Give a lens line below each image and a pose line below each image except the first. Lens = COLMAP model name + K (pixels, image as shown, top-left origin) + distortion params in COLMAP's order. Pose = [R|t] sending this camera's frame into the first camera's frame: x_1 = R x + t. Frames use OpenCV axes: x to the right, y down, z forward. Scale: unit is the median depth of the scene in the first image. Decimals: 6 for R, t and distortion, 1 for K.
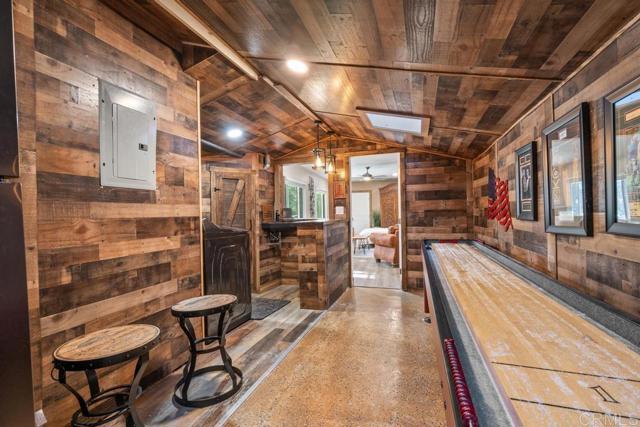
lens RADIAL K [[290.9, 0, 320.2], [0, 290.9, 213.5], [0, 0, 1]] dist [-0.005467, 0.002085]
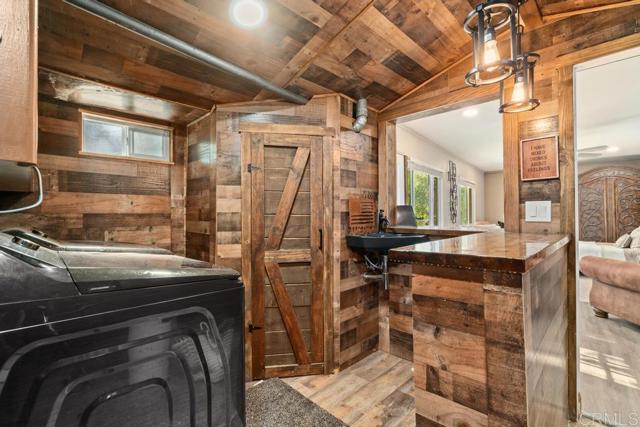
lens RADIAL K [[290.9, 0, 319.4], [0, 290.9, 213.4], [0, 0, 1]] dist [-0.005467, 0.002085]
pose [[0.899549, 0.010304, -0.436698, -0.026641], [-0.010873, 0.999940, 0.001196, -0.005229], [0.436684, 0.003672, 0.899607, 0.528898]]
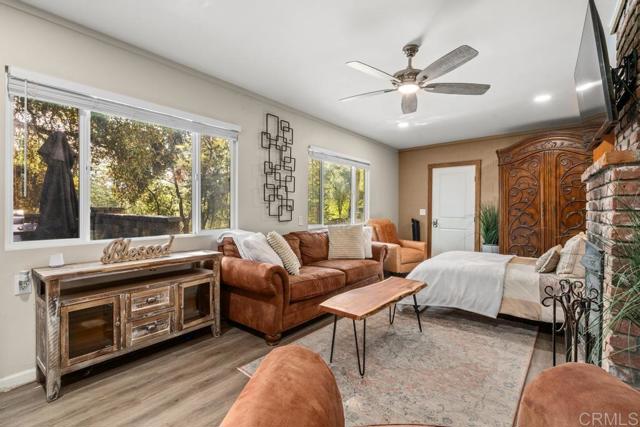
lens RADIAL K [[290.9, 0, 322.0], [0, 290.9, 213.6], [0, 0, 1]] dist [-0.005467, 0.002085]
pose [[0.905182, 0.027794, -0.424115, 0.391582], [-0.021417, 0.999575, 0.019798, -0.006954], [0.424485, -0.008837, 0.905392, 1.338245]]
